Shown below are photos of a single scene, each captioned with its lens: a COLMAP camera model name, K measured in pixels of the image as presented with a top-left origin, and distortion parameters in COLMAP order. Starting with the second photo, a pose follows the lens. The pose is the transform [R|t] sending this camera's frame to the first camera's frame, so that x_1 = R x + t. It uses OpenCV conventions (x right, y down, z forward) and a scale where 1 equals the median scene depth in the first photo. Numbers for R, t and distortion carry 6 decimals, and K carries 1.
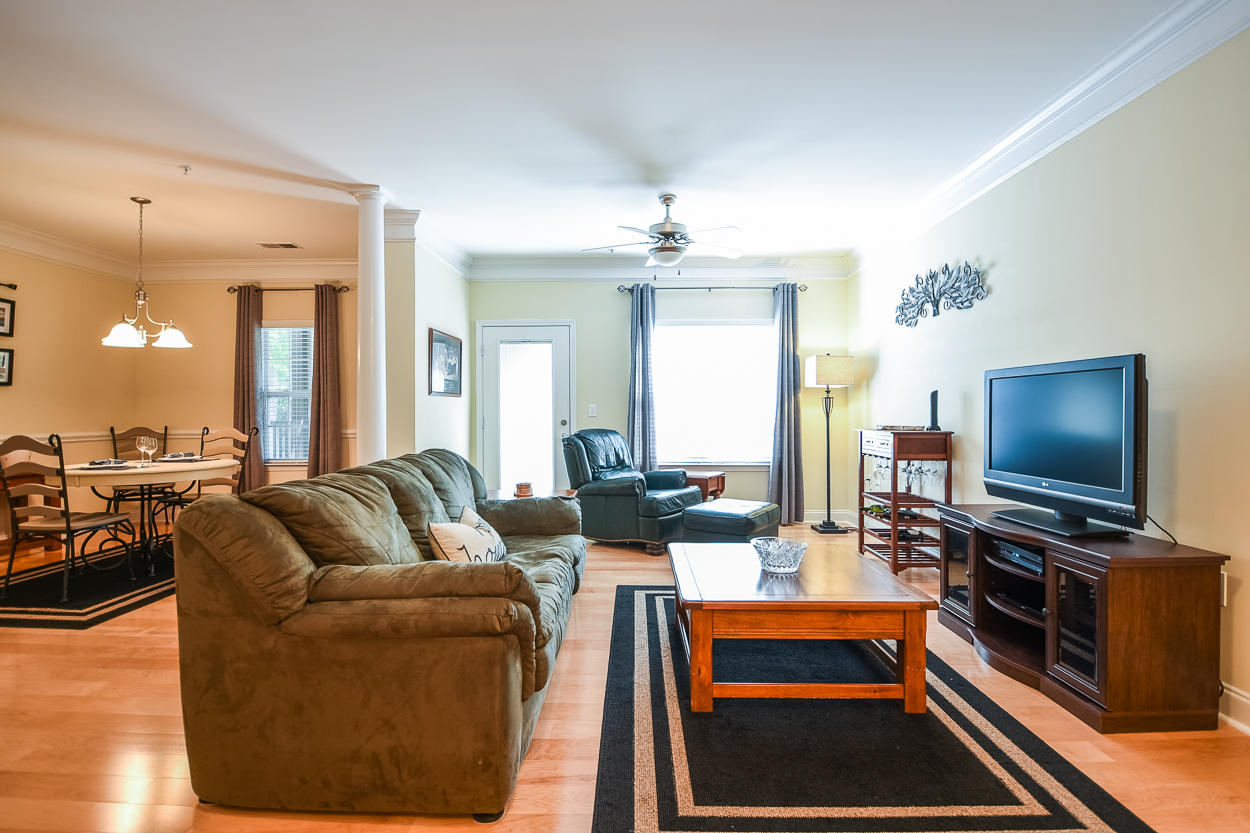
lens RADIAL K [[585.7, 0, 626.0], [0, 585.7, 411.5], [0, 0, 1]] dist [0.014446, -0.022878]
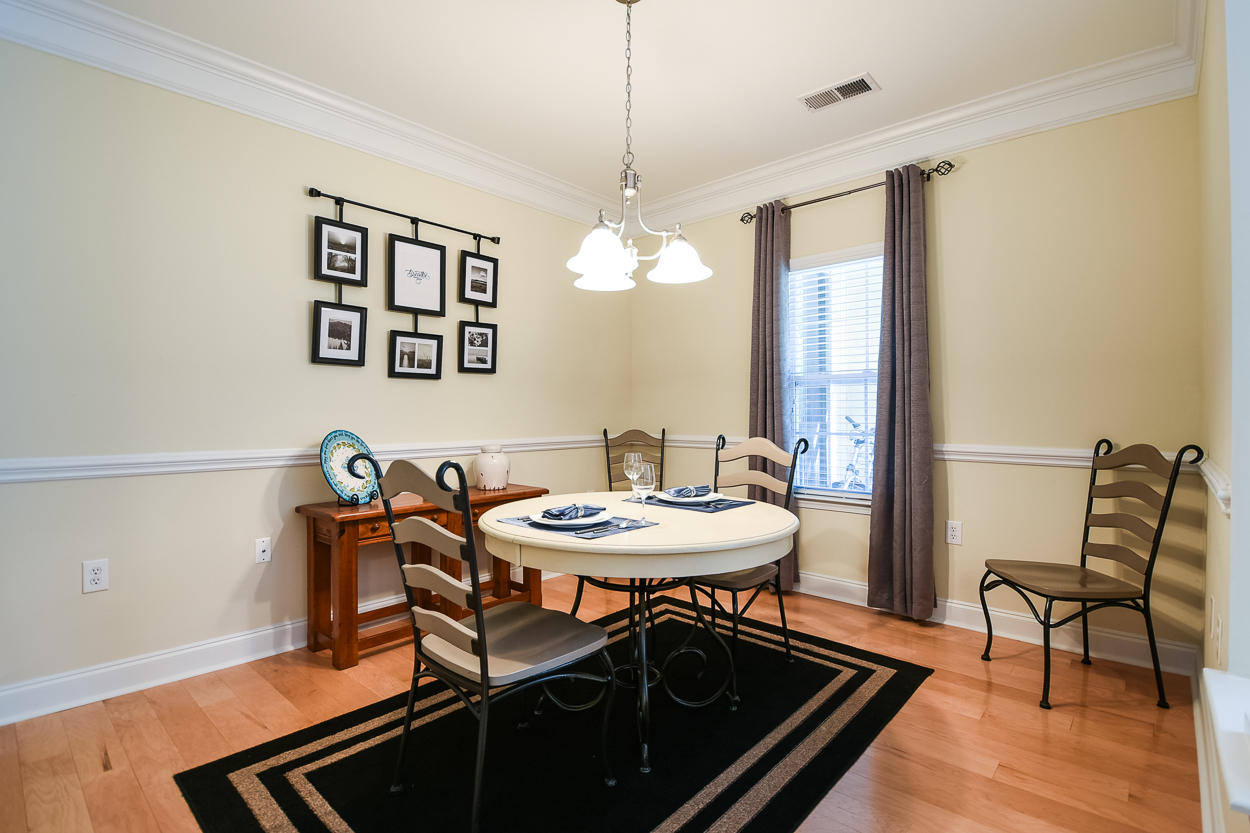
lens RADIAL K [[585.7, 0, 626.0], [0, 585.7, 411.5], [0, 0, 1]] dist [0.014446, -0.022878]
pose [[0.751327, 0.003913, -0.659919, -0.405783], [-0.002464, 0.999992, 0.003124, 0.001848], [0.659926, -0.000721, 0.751331, 0.504303]]
